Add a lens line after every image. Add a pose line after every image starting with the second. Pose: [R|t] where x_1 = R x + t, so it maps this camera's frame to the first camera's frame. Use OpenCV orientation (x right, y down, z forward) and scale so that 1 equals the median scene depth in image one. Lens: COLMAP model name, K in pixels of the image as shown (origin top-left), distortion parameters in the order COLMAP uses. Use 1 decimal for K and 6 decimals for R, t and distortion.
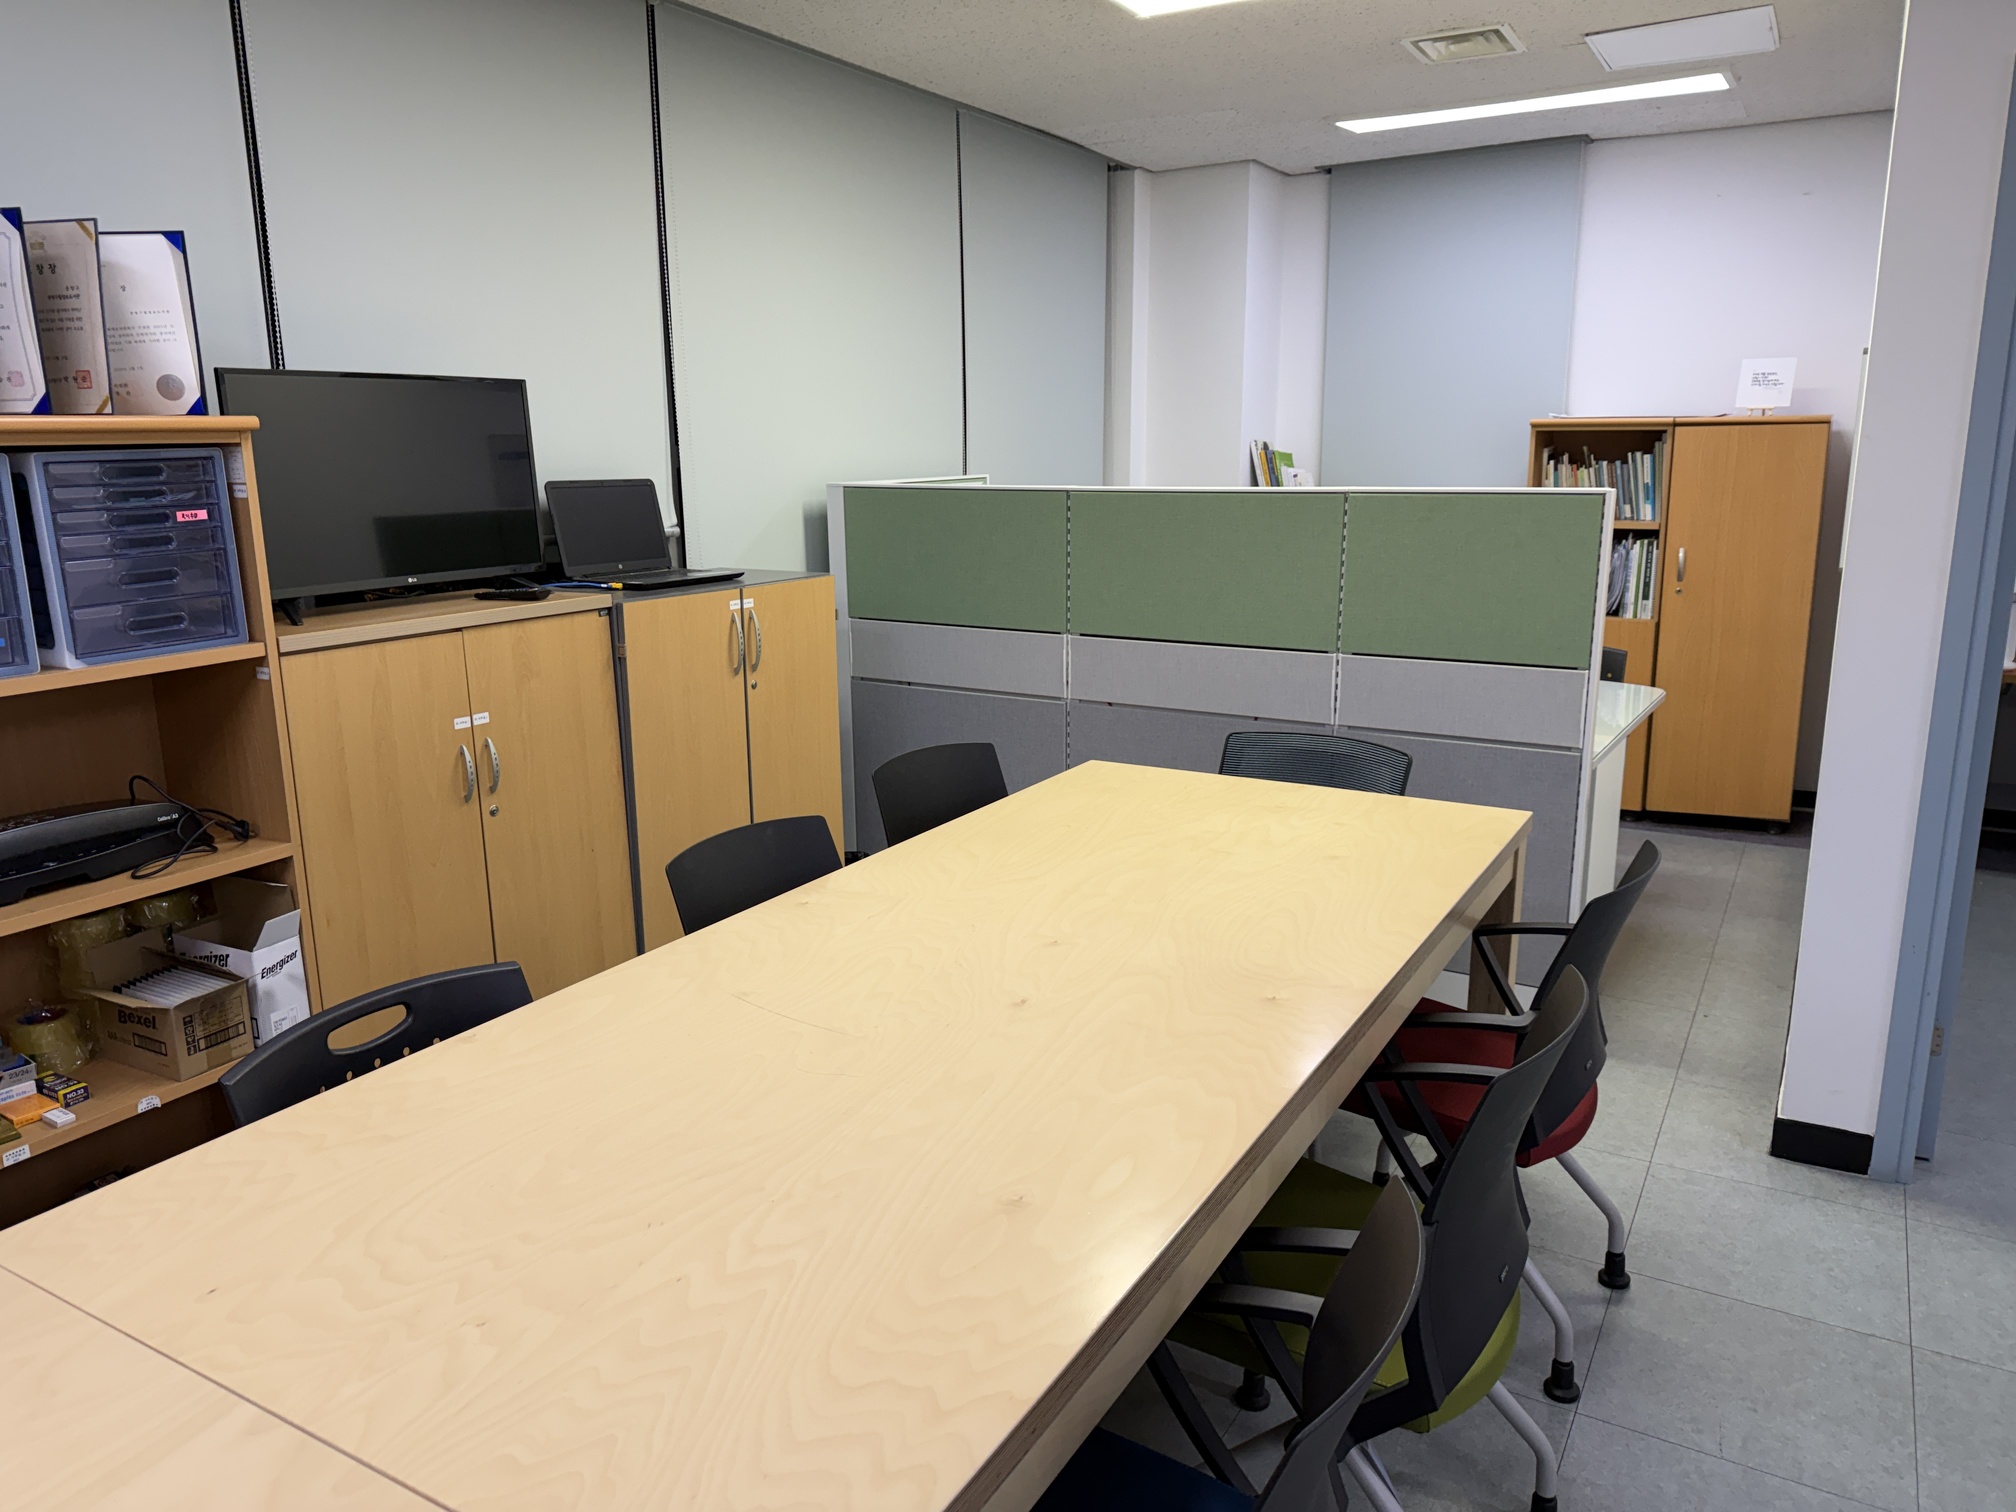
lens RADIAL K [[1411.5, 0, 1009.5], [0, 1411.5, 755.3], [0, 0, 1]] dist [-0.000578, -0.000641]
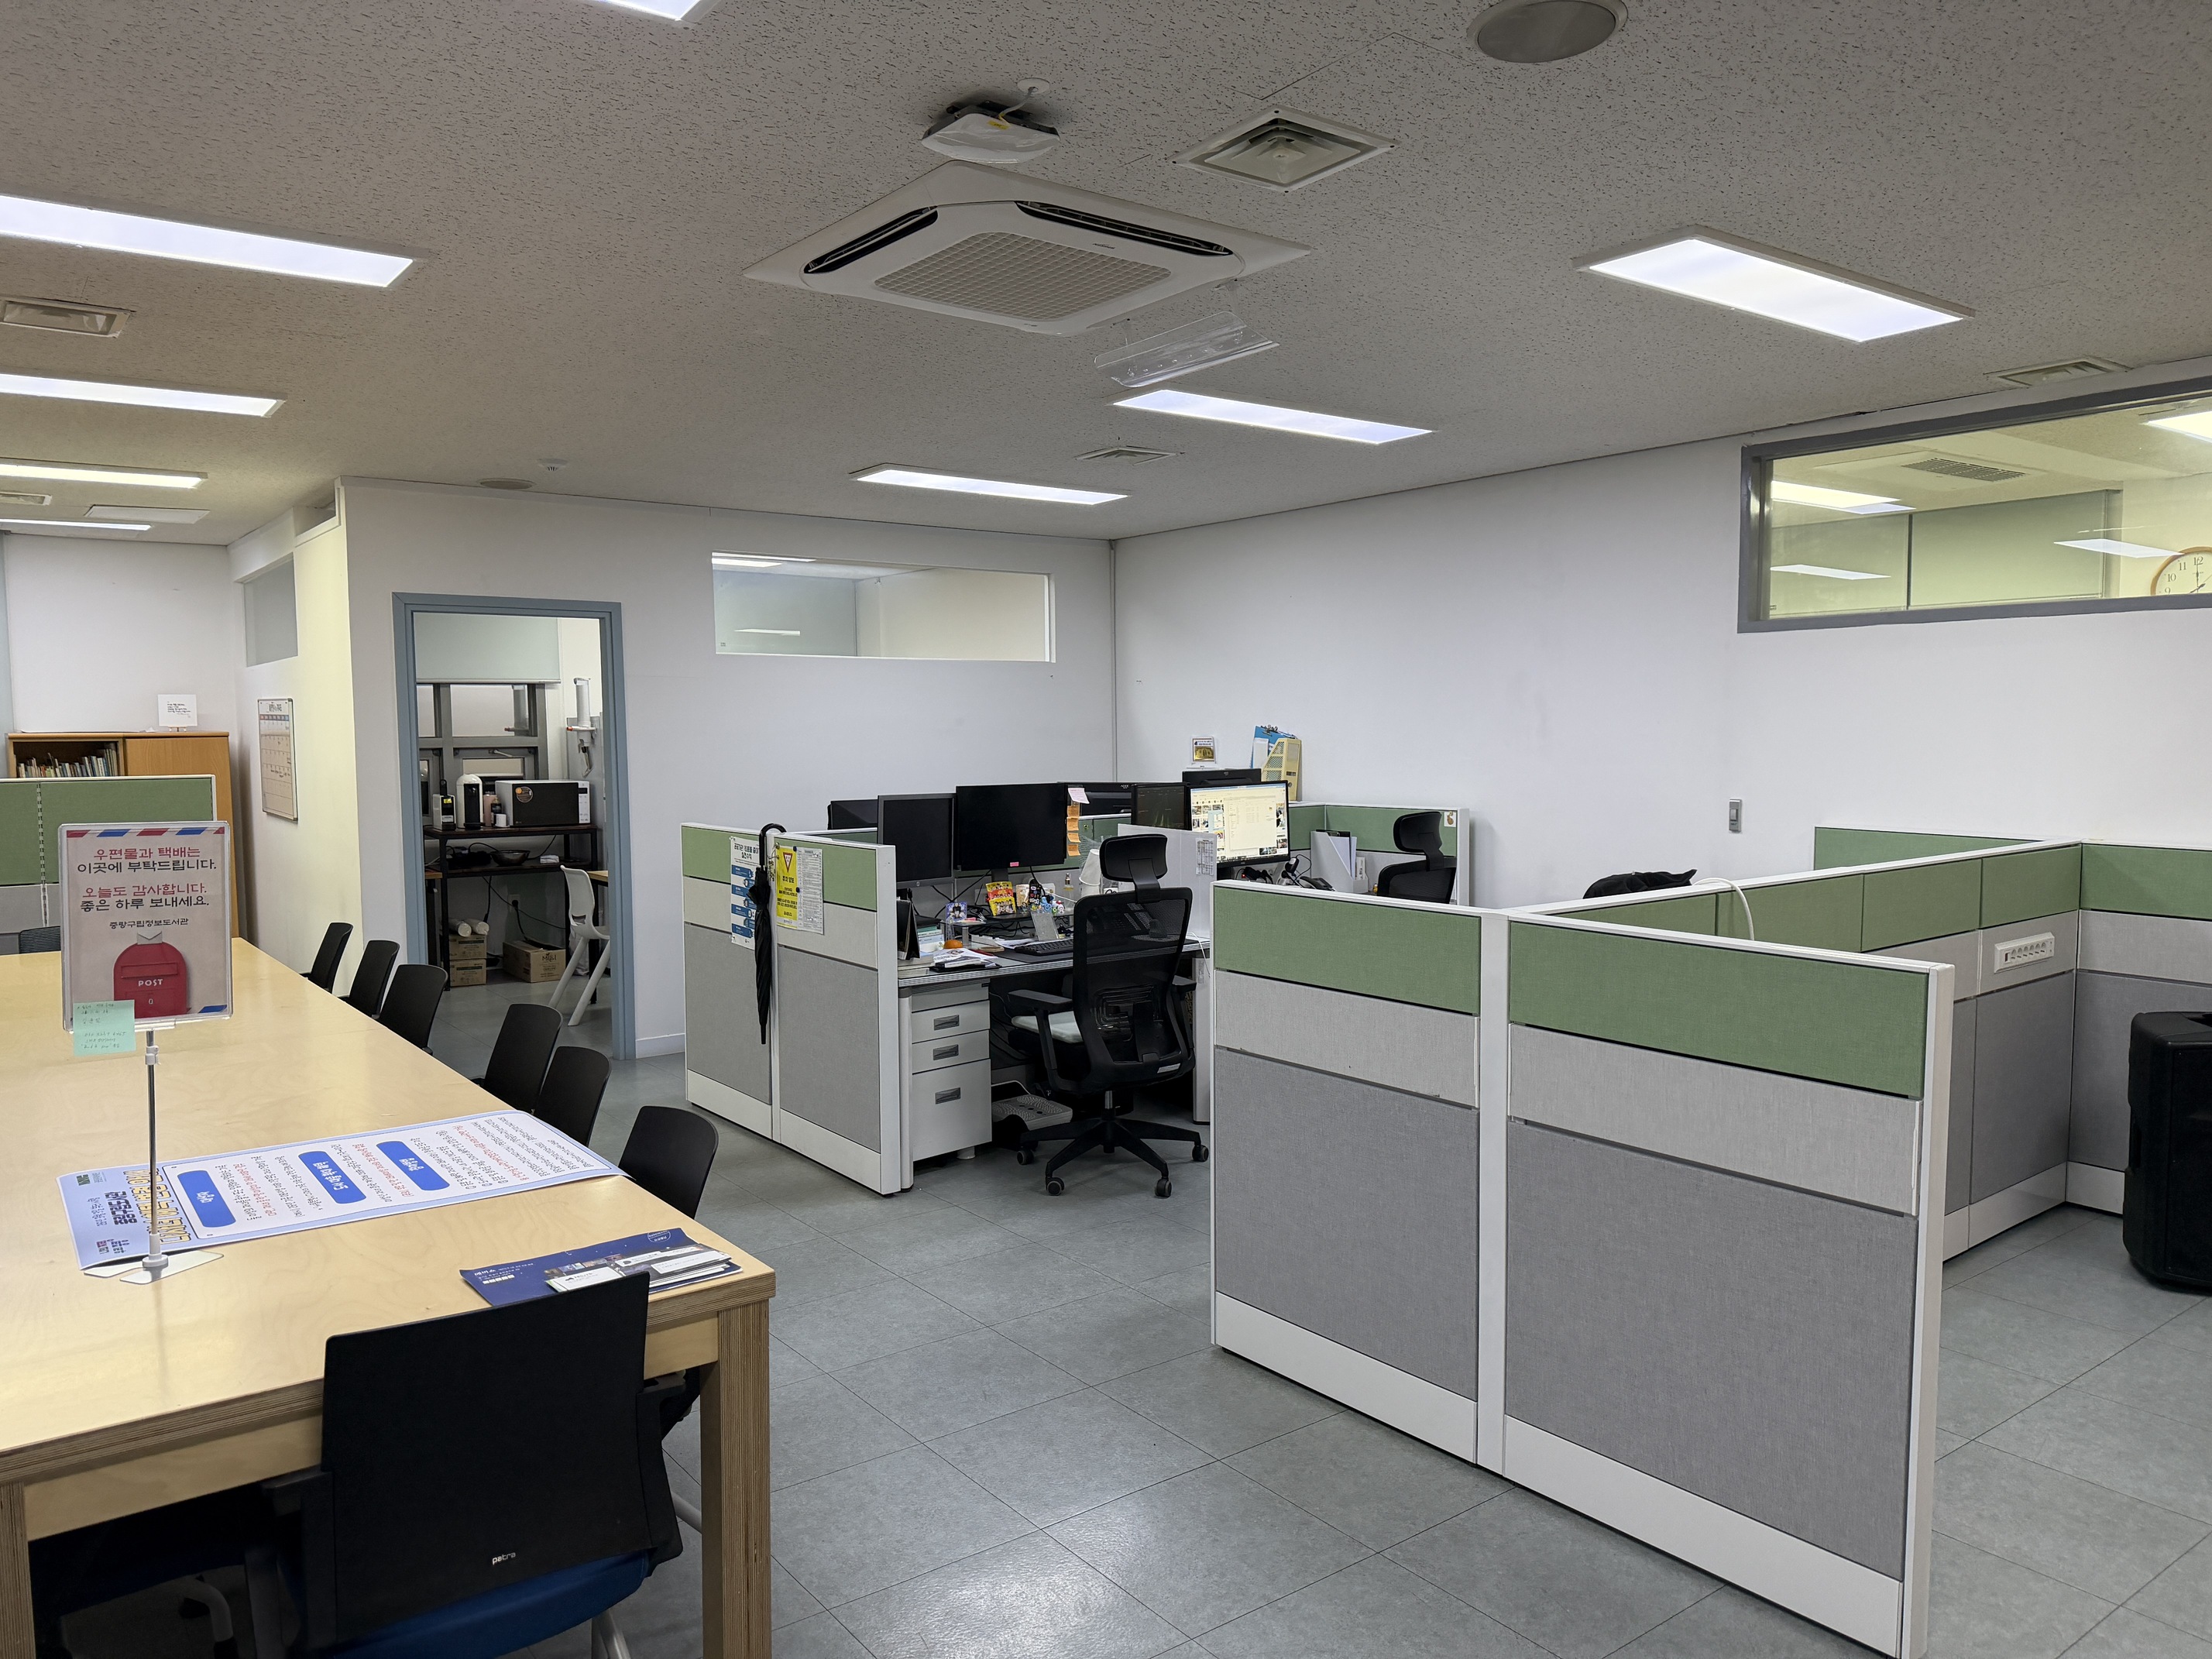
lens RADIAL K [[1548.8, 0, 1107.3], [0, 1548.8, 829.1], [0, 0, 1]] dist [-0.000578, -0.000641]
pose [[0.382958, -0.052931, 0.922248, -0.587910], [0.205967, 0.978117, -0.029390, 0.108344], [-0.900511, 0.201208, 0.385480, -0.485126]]
